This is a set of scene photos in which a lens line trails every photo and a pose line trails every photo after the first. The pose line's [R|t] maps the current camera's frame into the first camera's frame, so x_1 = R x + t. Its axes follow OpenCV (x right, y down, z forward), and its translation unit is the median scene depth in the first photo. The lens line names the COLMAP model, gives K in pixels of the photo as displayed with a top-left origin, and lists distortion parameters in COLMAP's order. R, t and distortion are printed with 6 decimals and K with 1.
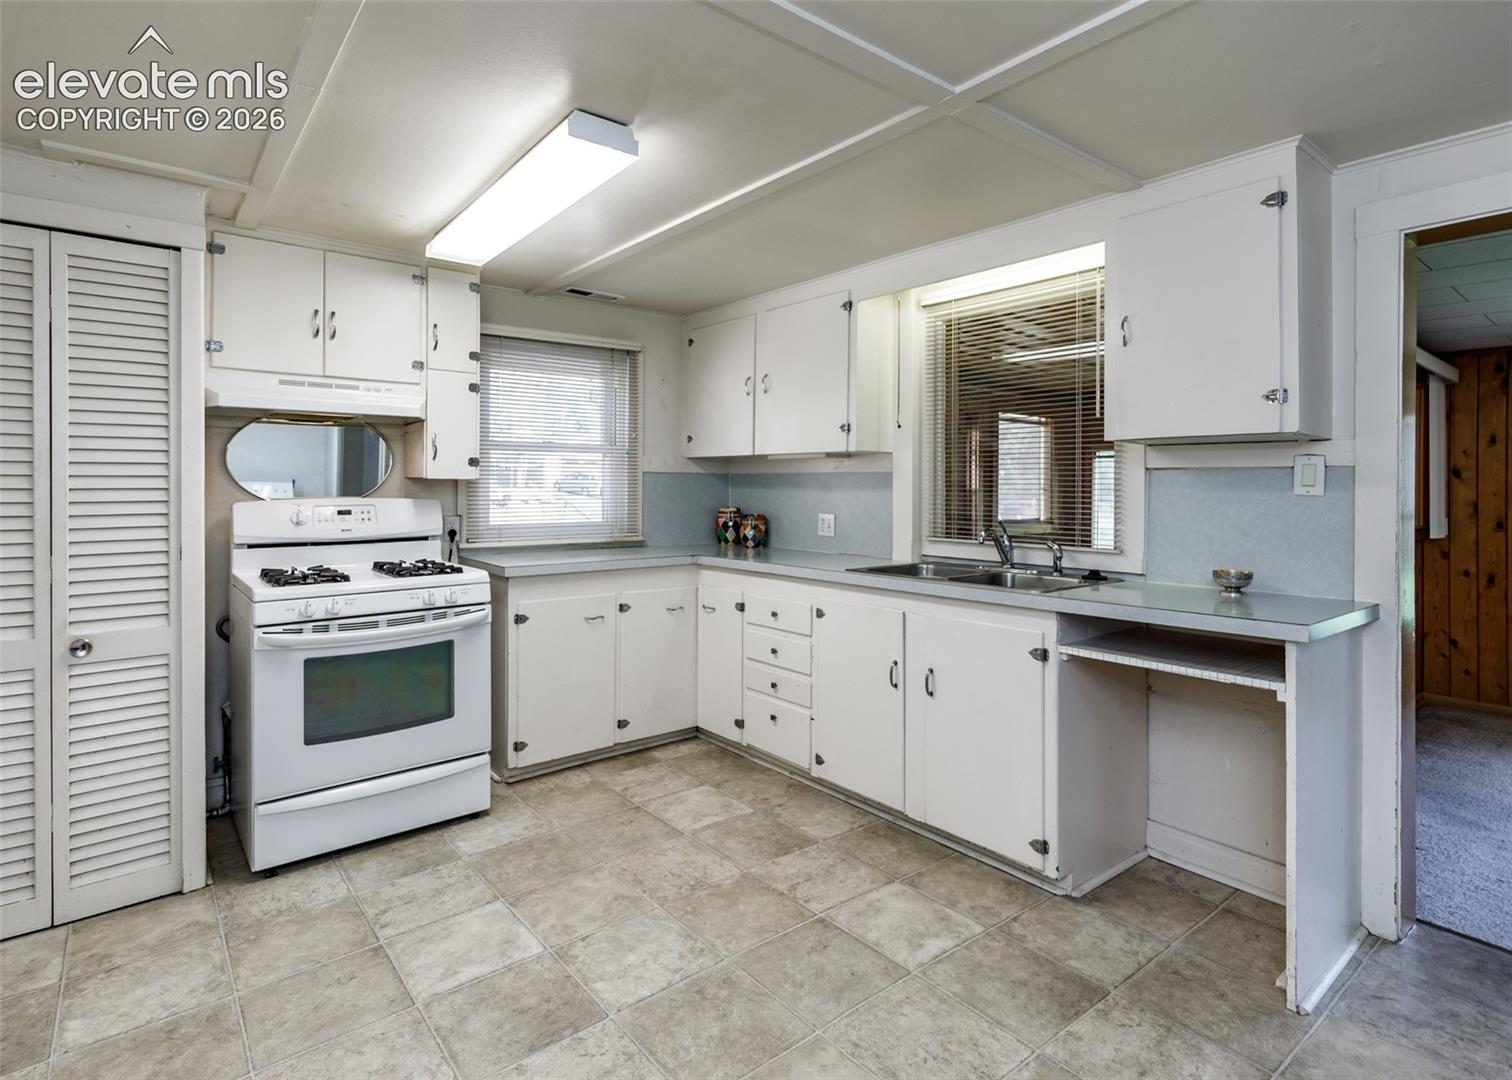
lens RADIAL K [[765.1, 0, 736.1], [0, 765.1, 487.1], [0, 0, 1]] dist [0.003416, -0.001225]
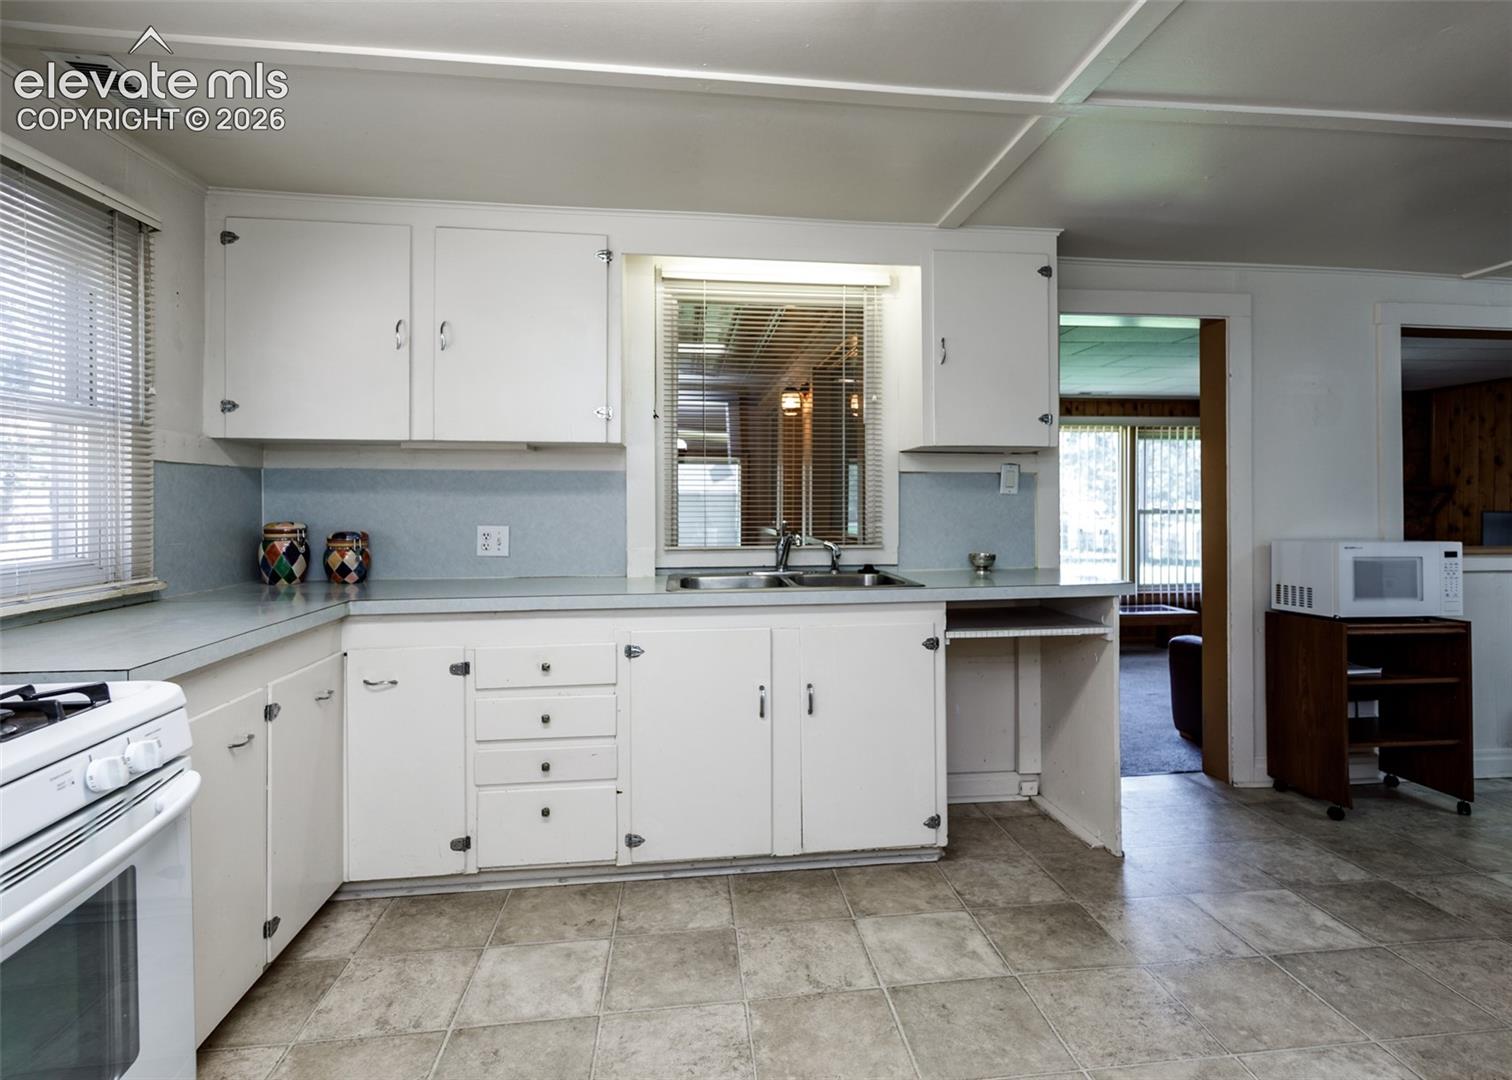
lens RADIAL K [[807.2, 0, 779.0], [0, 807.2, 509.6], [0, 0, 1]] dist [0.004237, 0.002327]
pose [[0.515561, -0.017553, 0.856673, -0.507367], [0.004734, 0.999833, 0.017638, 0.008560], [-0.856840, -0.005038, 0.515558, 0.455354]]
